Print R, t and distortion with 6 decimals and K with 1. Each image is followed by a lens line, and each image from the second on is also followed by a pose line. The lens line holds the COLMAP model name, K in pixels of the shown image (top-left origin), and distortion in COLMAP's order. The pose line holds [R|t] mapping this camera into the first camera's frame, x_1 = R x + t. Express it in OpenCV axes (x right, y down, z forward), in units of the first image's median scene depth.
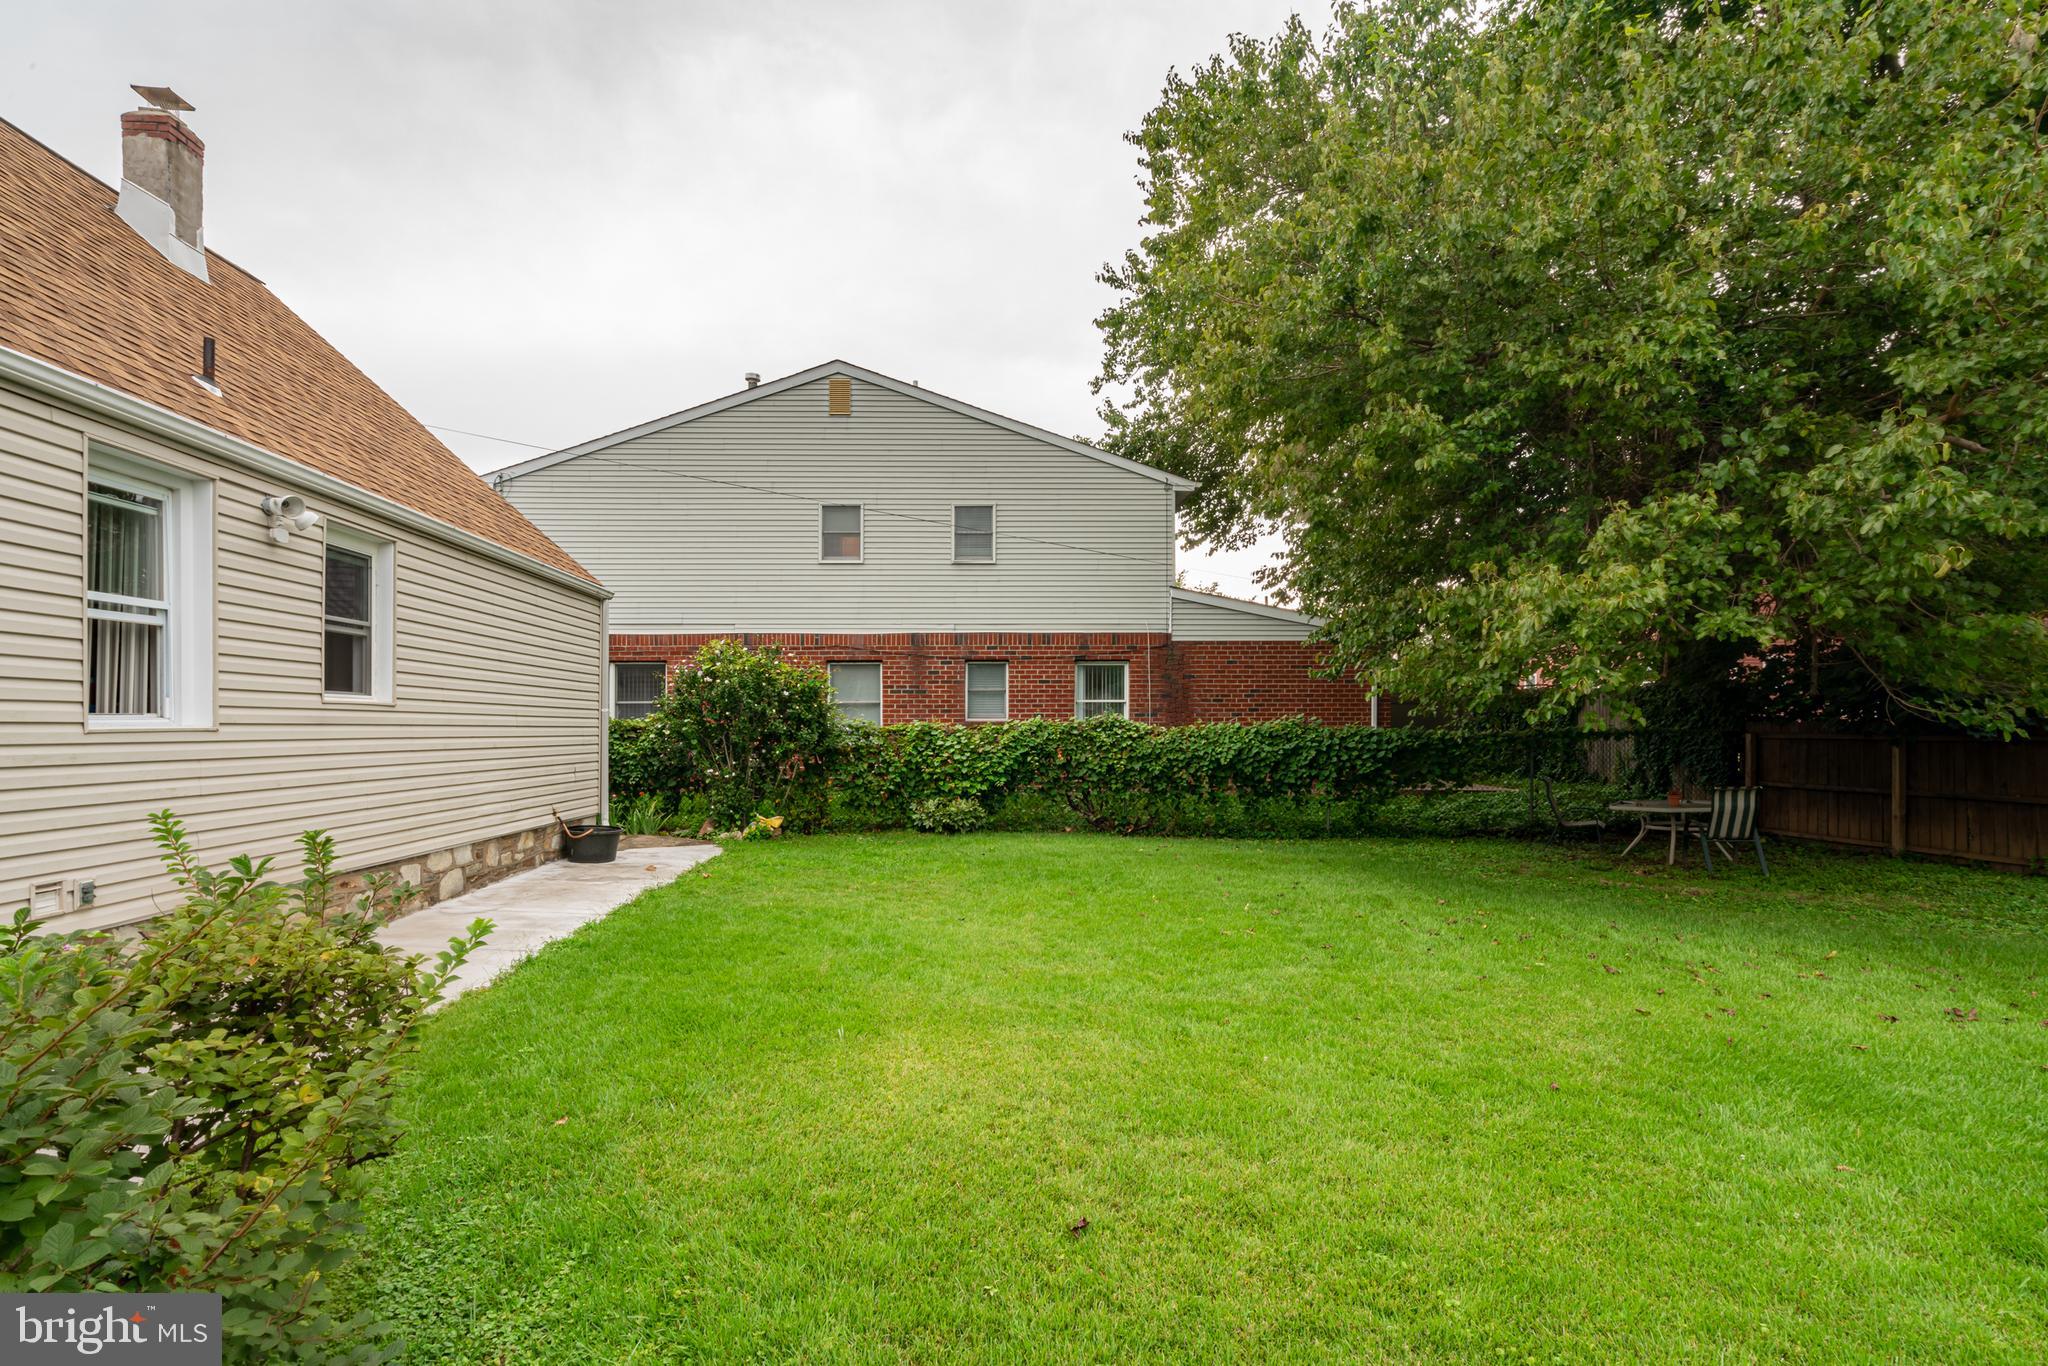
lens RADIAL K [[954.9, 0, 1023.8], [0, 954.9, 732.9], [0, 0, 1]] dist [-0.011396, 0.003606]
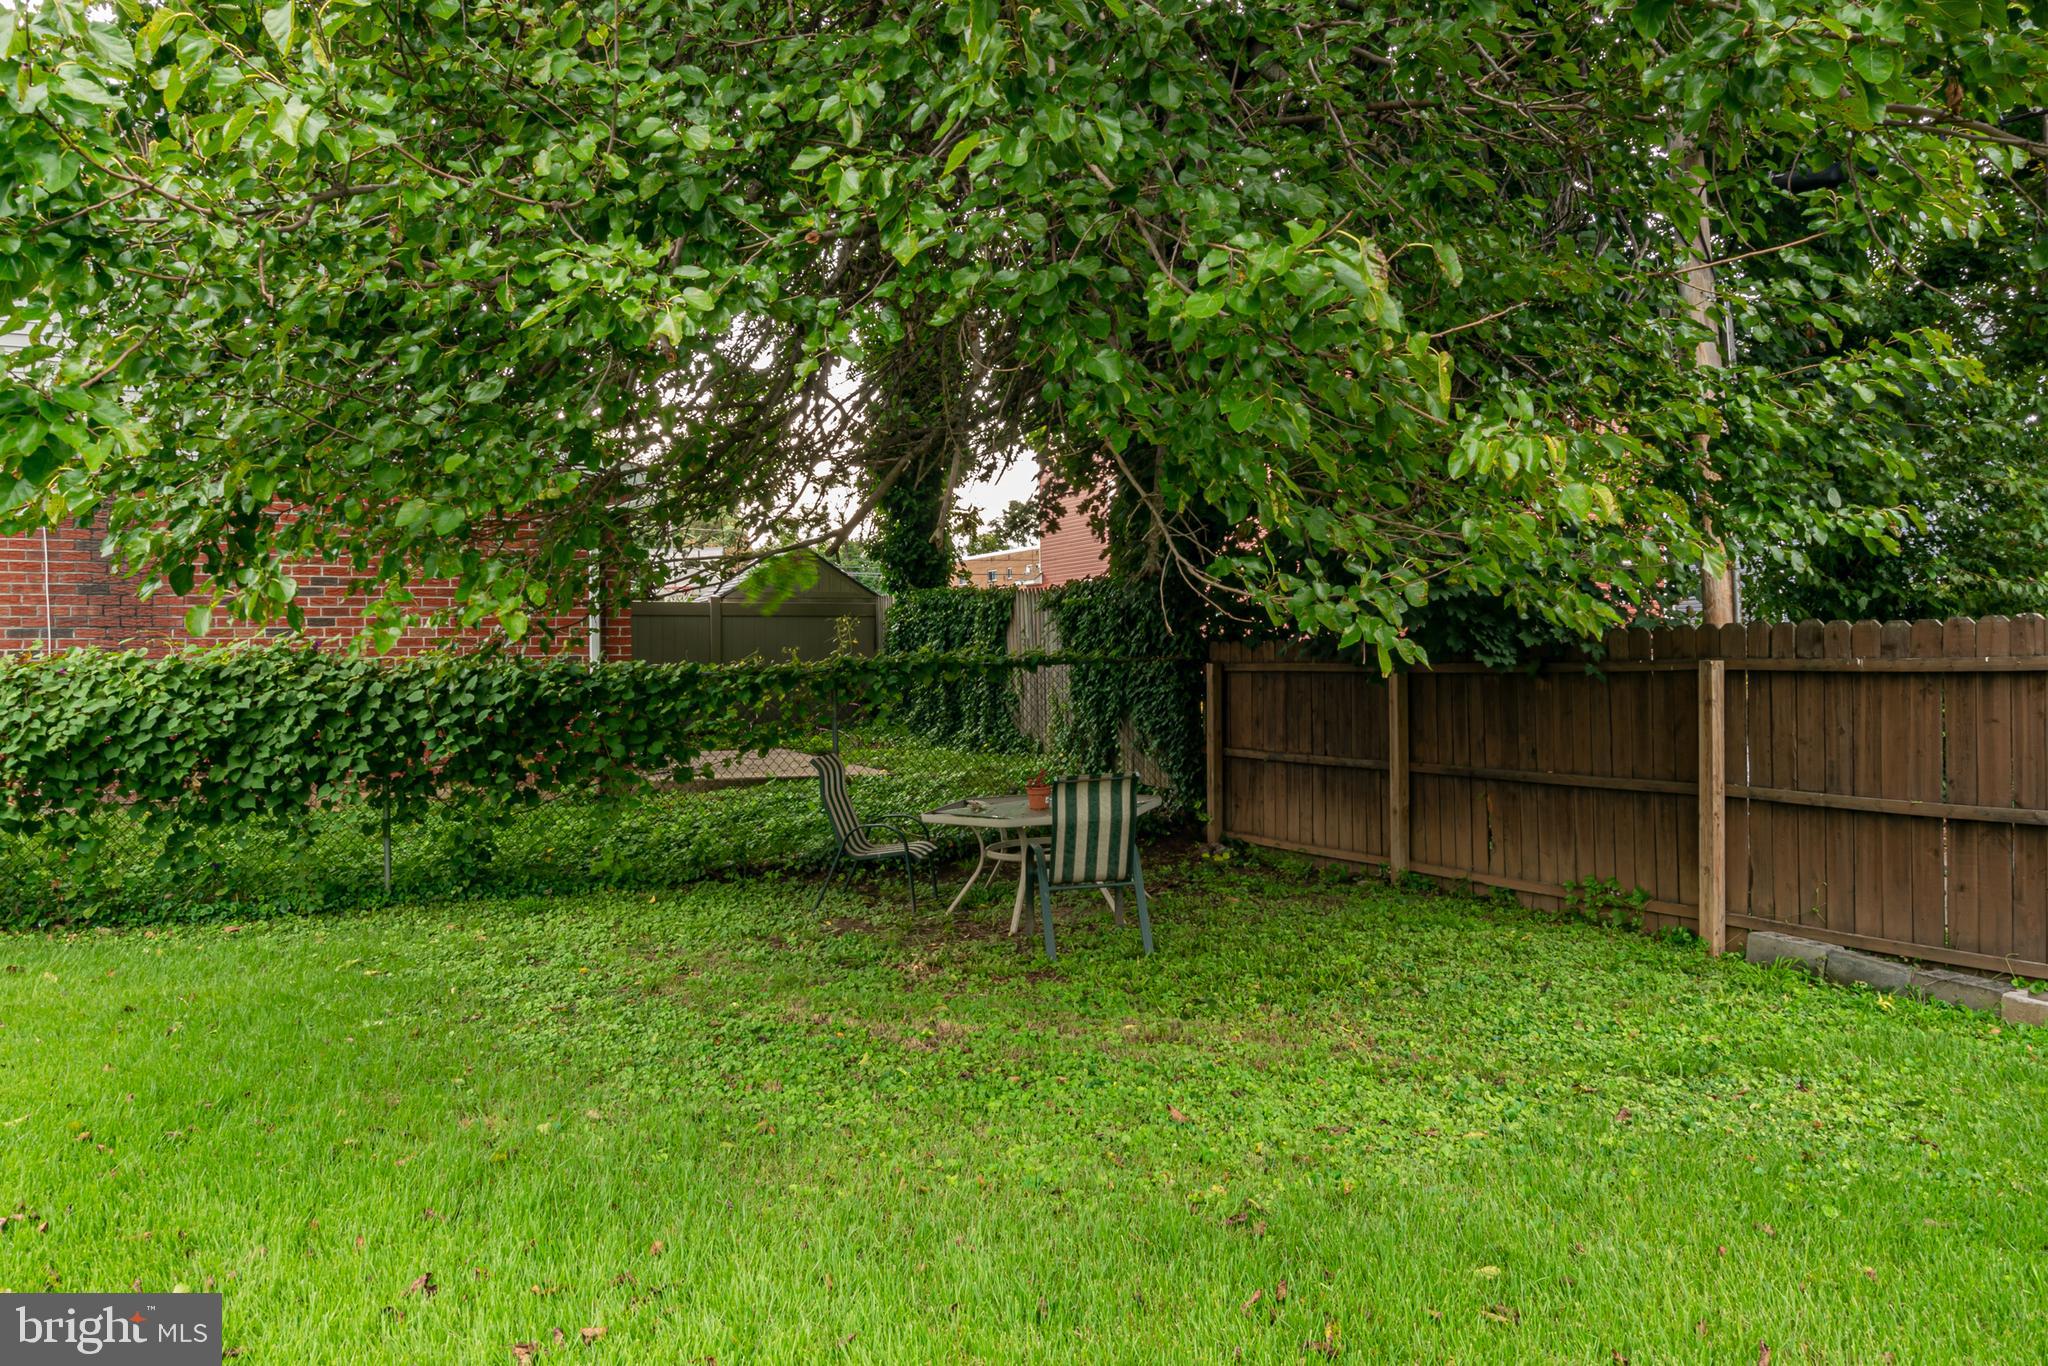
lens RADIAL K [[1526.8, 0, 1023.7], [0, 1526.8, 676.0], [0, 0, 1]] dist [-0.002812, -0.002954]
pose [[0.910119, -0.011860, 0.414176, 0.356423], [0.010539, 0.999929, 0.005474, 0.002722], [-0.414212, -0.000617, 0.910180, 0.281774]]
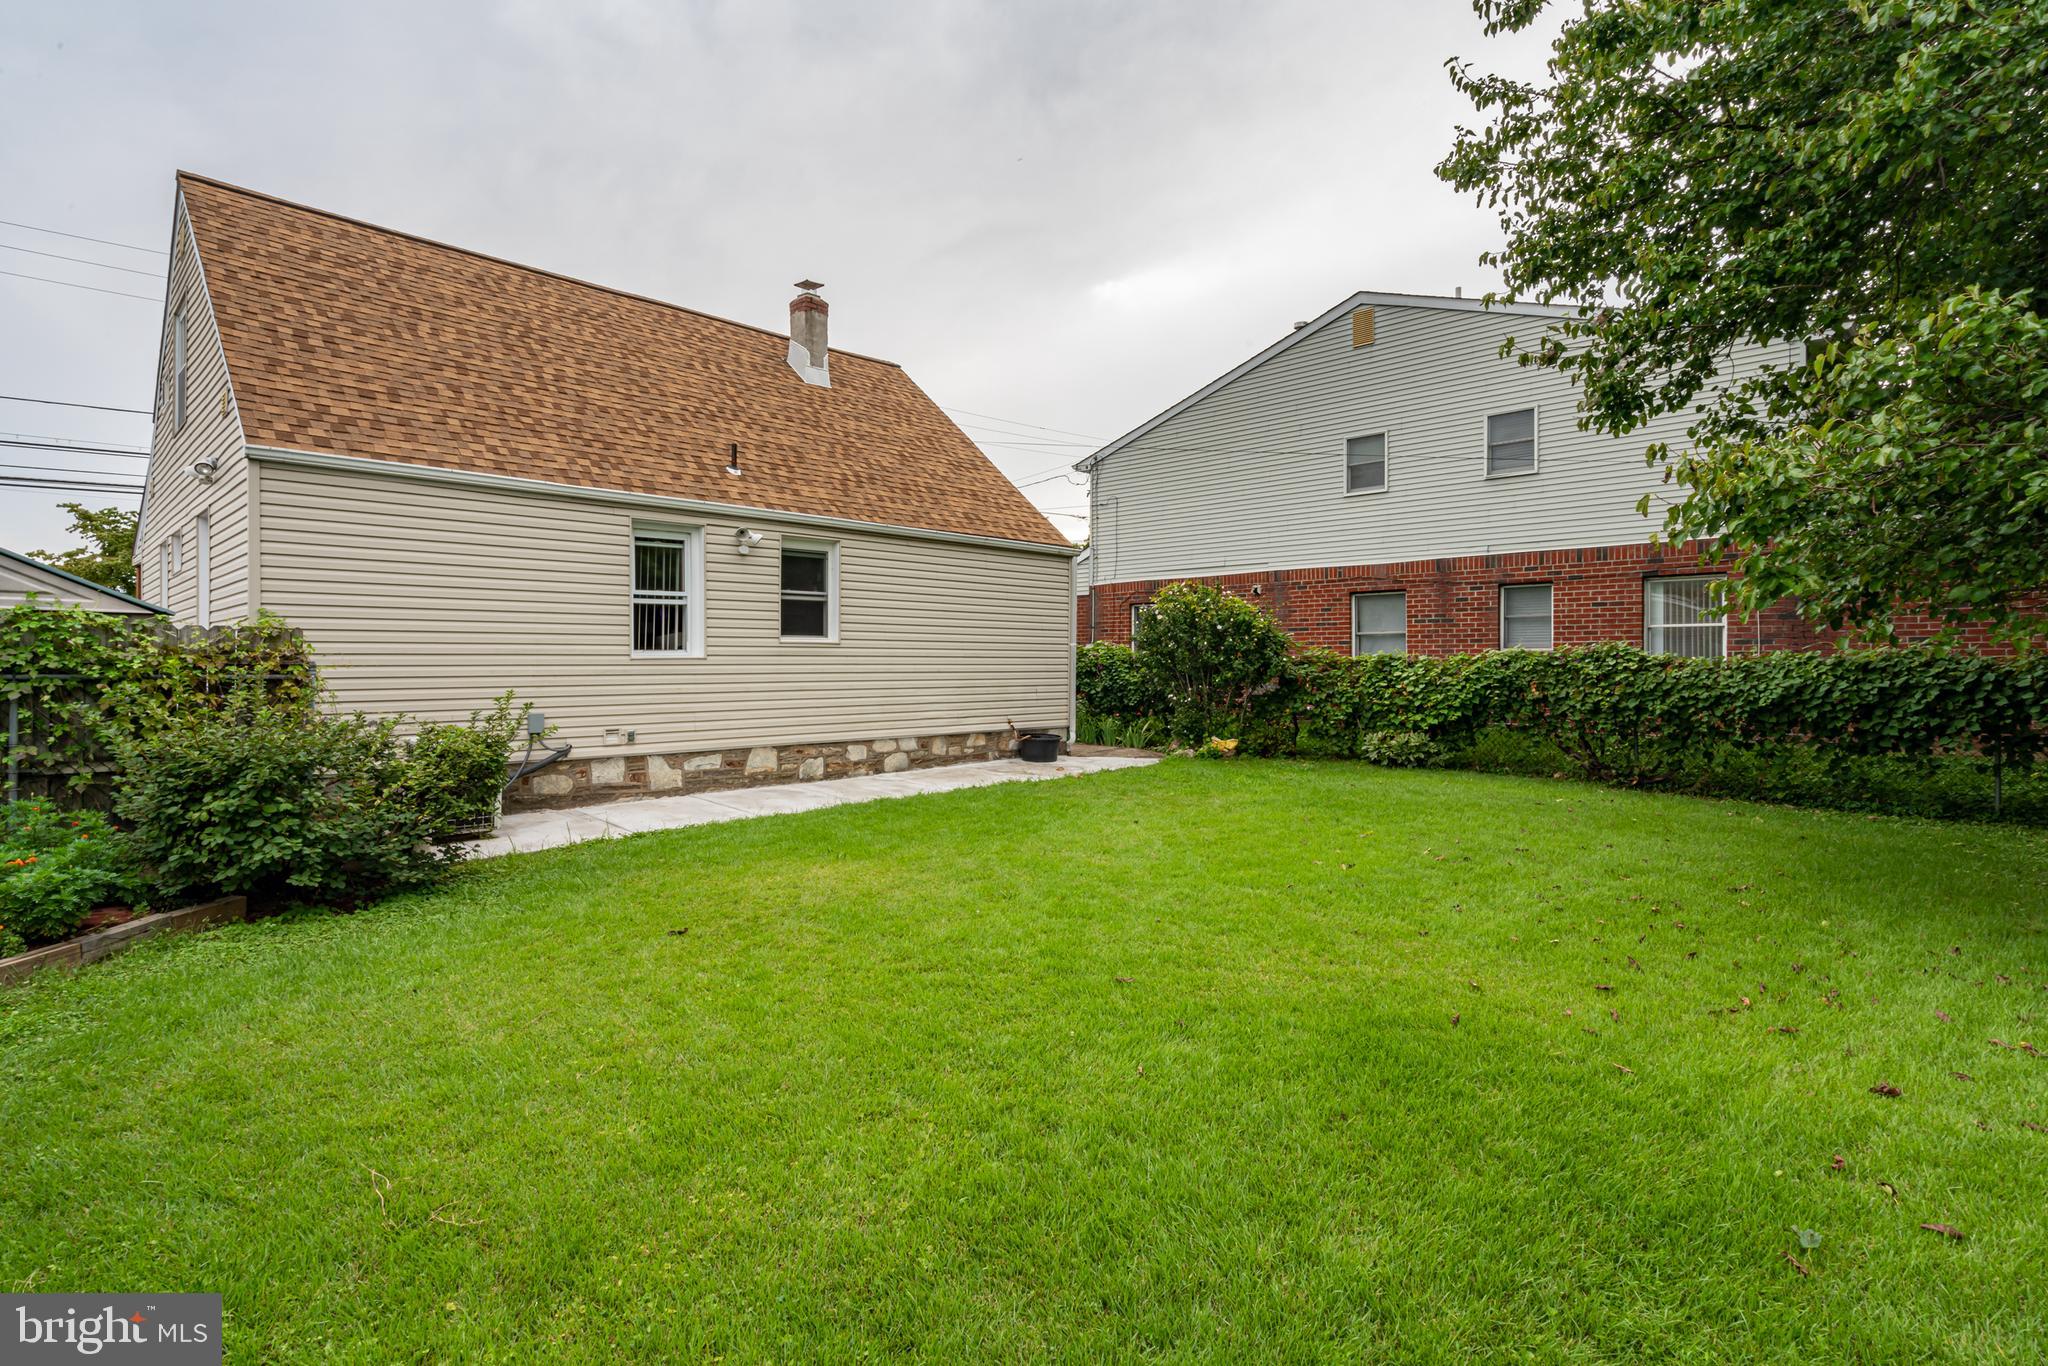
lens RADIAL K [[954.9, 0, 1008.7], [0, 954.9, 673.6], [0, 0, 1]] dist [-0.011396, 0.003606]
pose [[0.693877, 0.008842, -0.720039, 0.380335], [-0.003429, 0.999954, 0.008974, 0.003148], [0.720085, -0.003758, 0.693876, 0.051983]]
